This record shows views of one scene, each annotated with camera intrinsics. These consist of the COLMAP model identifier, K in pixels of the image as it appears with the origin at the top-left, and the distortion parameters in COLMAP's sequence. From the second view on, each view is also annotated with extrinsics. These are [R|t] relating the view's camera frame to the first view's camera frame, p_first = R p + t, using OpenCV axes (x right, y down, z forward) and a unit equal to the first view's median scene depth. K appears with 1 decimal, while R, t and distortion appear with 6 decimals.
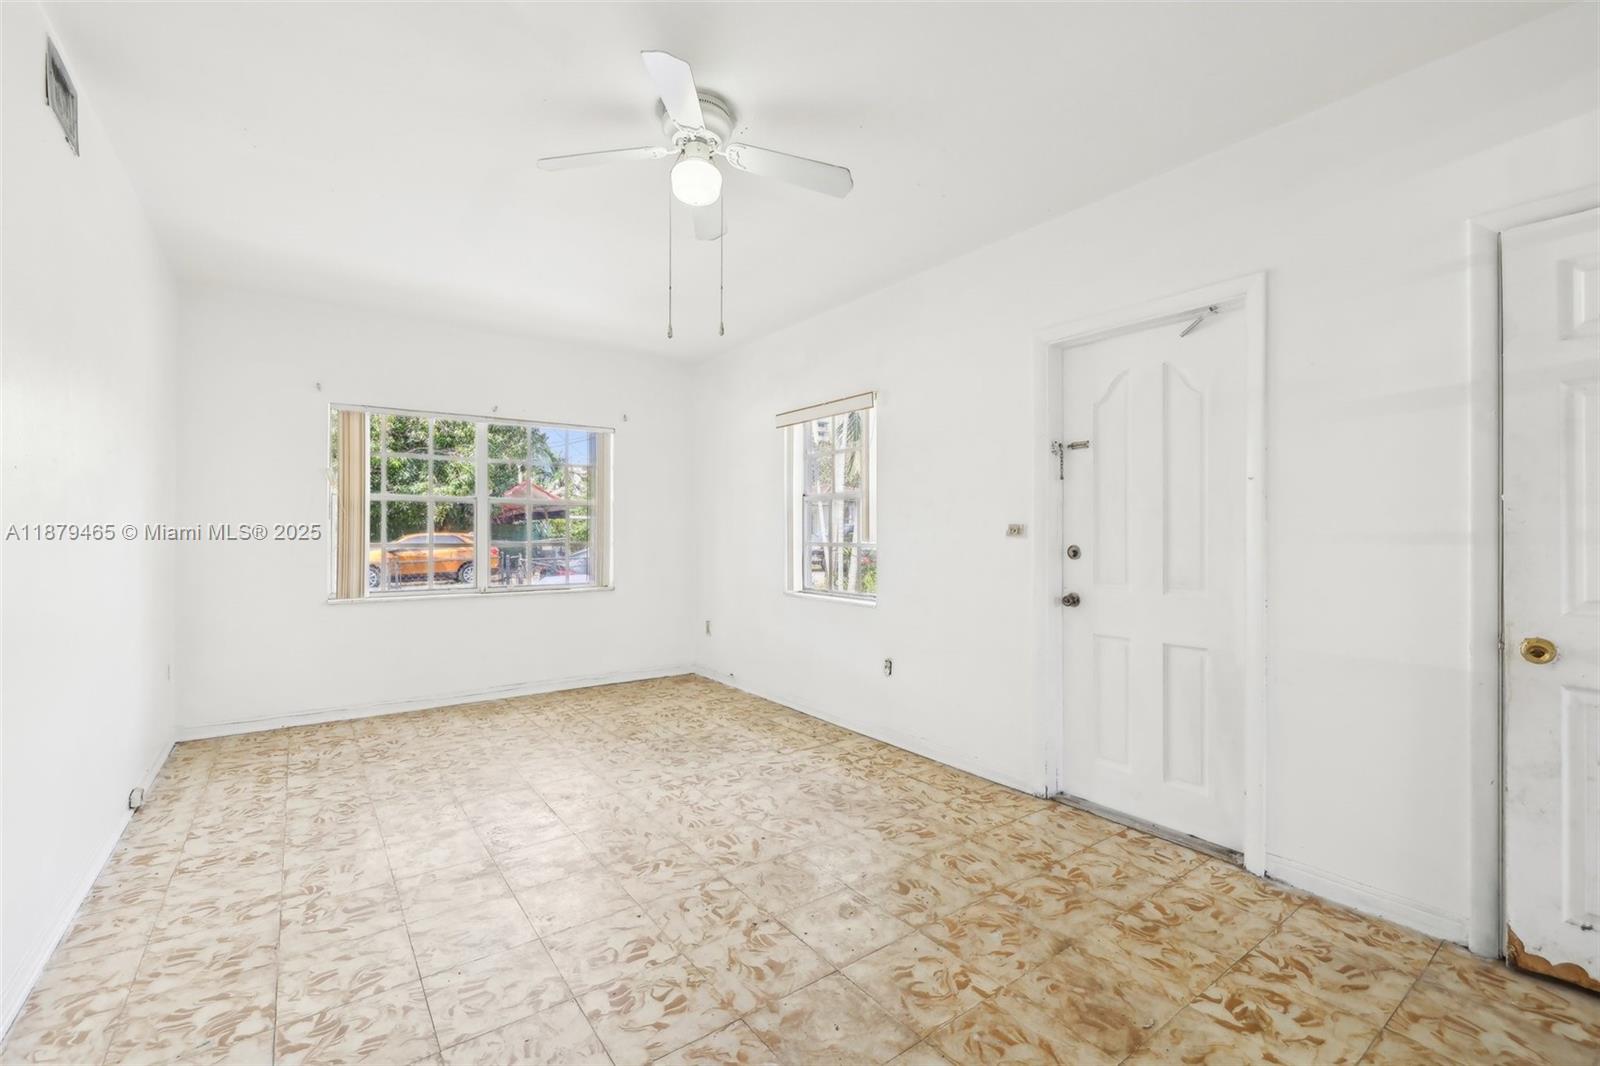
lens RADIAL K [[674.1, 0, 786.9], [0, 674.1, 529.3], [0, 0, 1]] dist [0.001618, -0.000832]
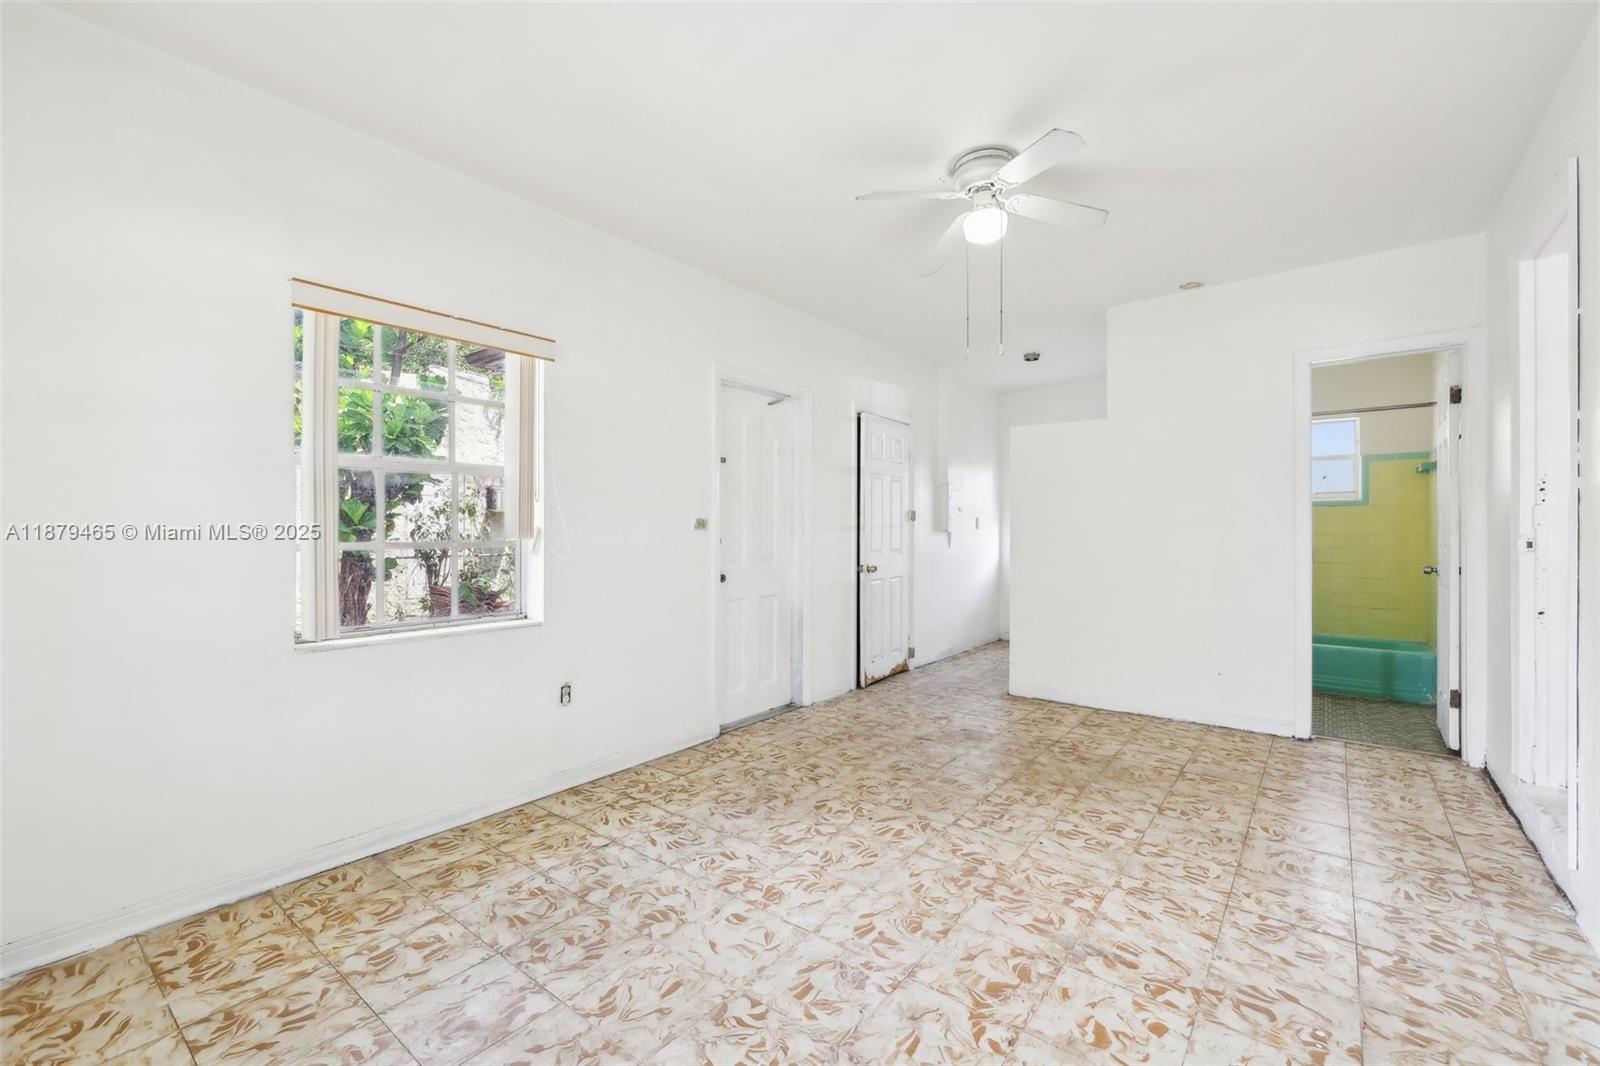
lens RADIAL K [[674.1, 0, 786.2], [0, 674.1, 531.0], [0, 0, 1]] dist [0.001618, -0.000832]
pose [[-0.261896, -0.005608, 0.965080, -0.973728], [-0.005746, 0.999974, 0.004251, 0.009175], [-0.965079, -0.004432, -0.261921, 1.356663]]
